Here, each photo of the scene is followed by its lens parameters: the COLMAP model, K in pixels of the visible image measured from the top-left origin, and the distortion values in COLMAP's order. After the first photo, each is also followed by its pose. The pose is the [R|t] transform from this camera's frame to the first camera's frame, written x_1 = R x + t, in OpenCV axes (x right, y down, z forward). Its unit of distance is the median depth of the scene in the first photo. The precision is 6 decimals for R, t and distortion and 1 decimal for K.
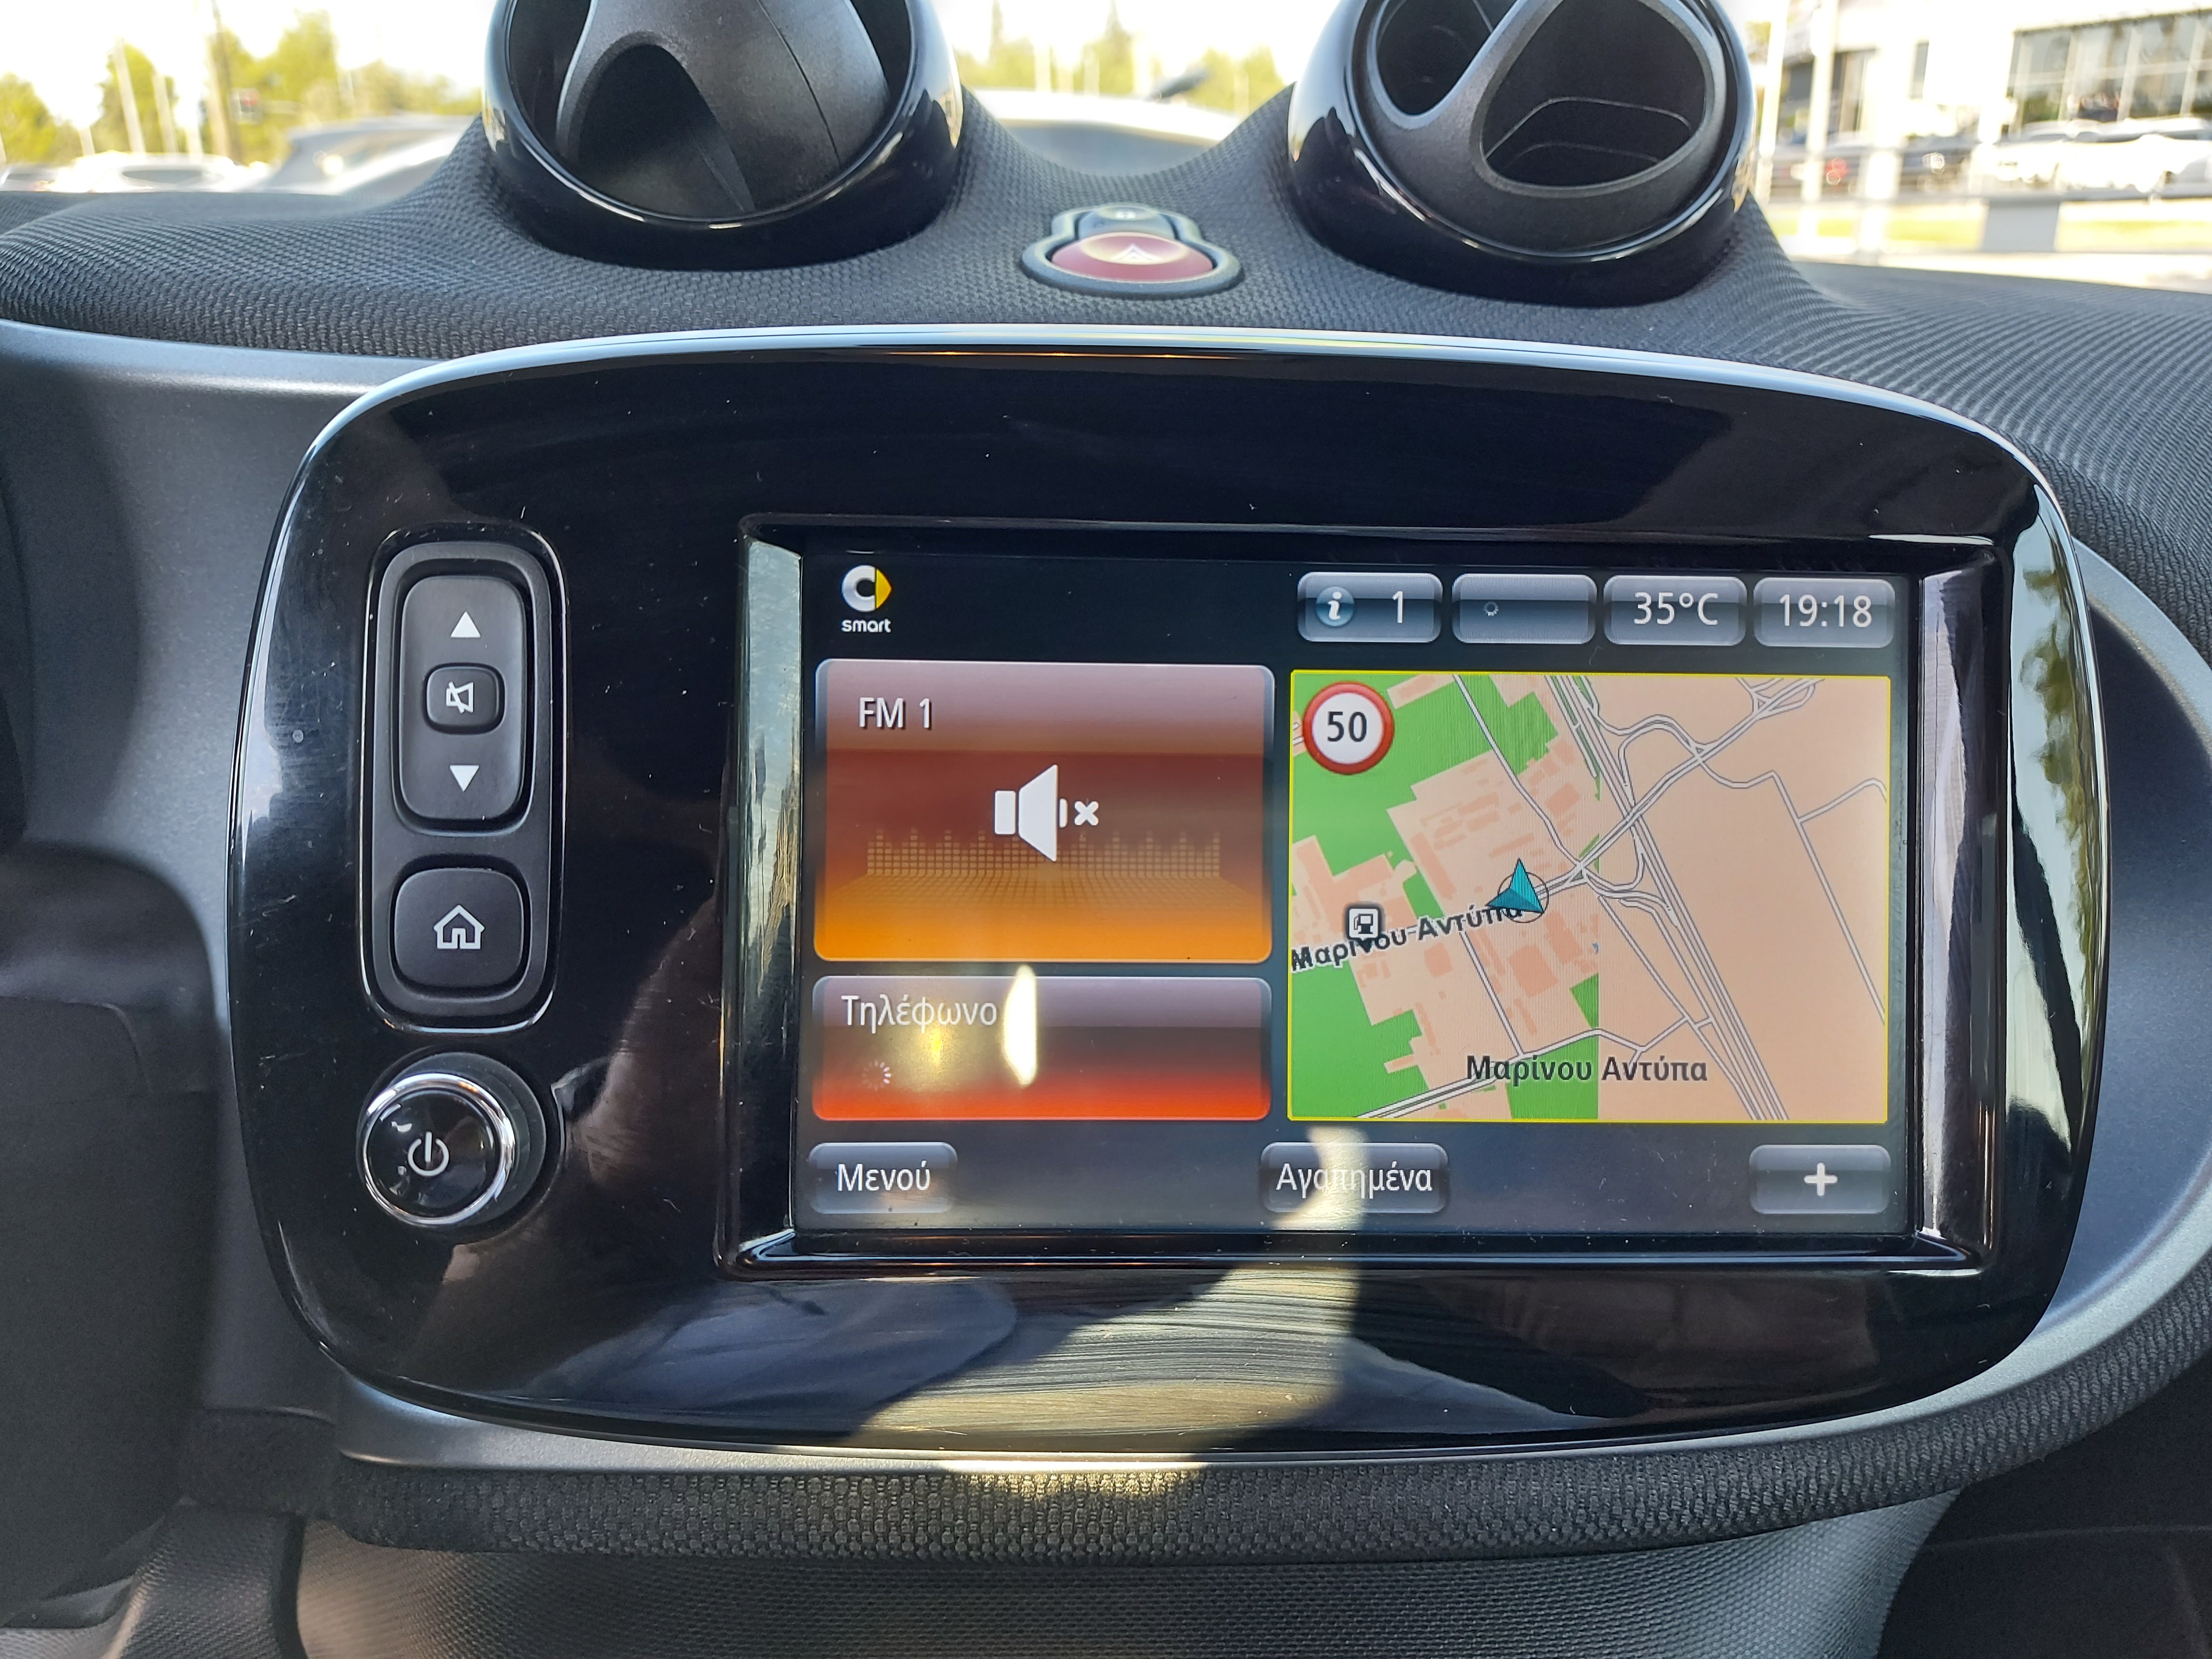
lens RADIAL K [[1539.6, 0, 1100.0], [0, 1539.6, 828.8], [0, 0, 1]] dist [-0.011657, -0.014789]
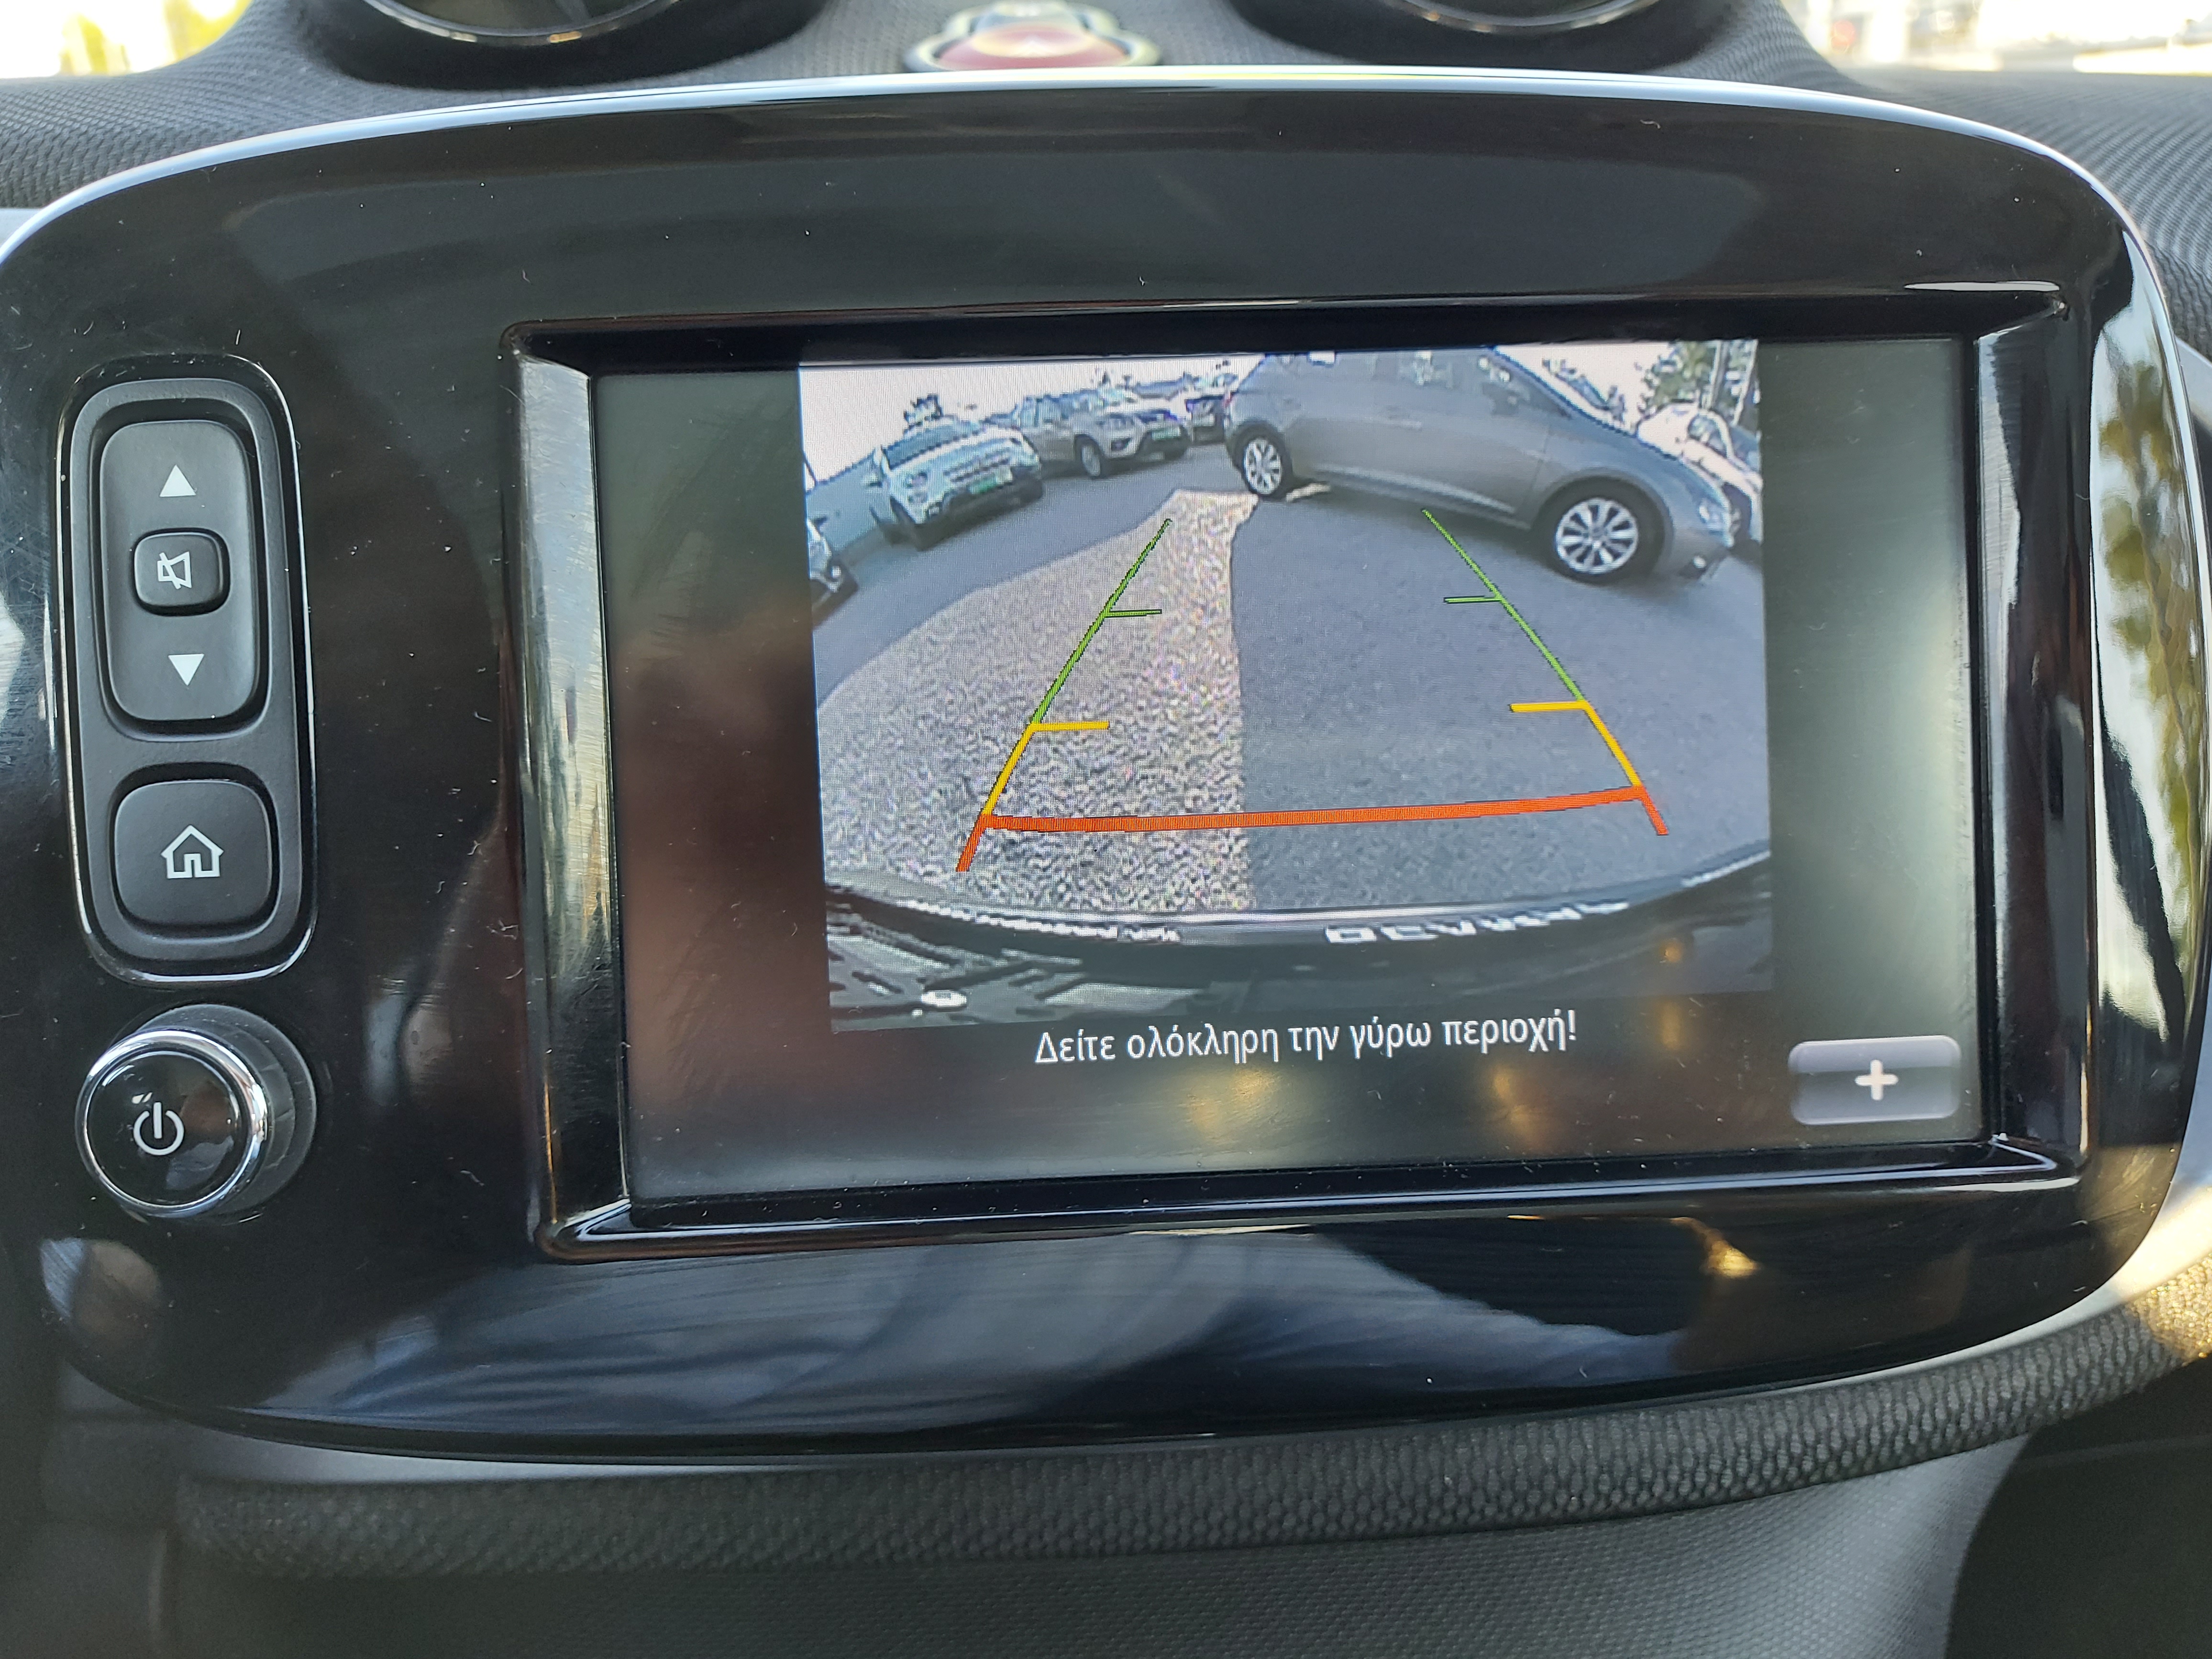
lens RADIAL K [[1539.6, 0, 1113.1], [0, 1539.6, 828.8], [0, 0, 1]] dist [-0.011657, -0.014789]
pose [[0.998704, -0.049401, -0.012263, 0.067870], [0.049861, 0.997932, 0.040567, 0.035140], [0.010234, -0.041126, 0.999102, 0.155666]]
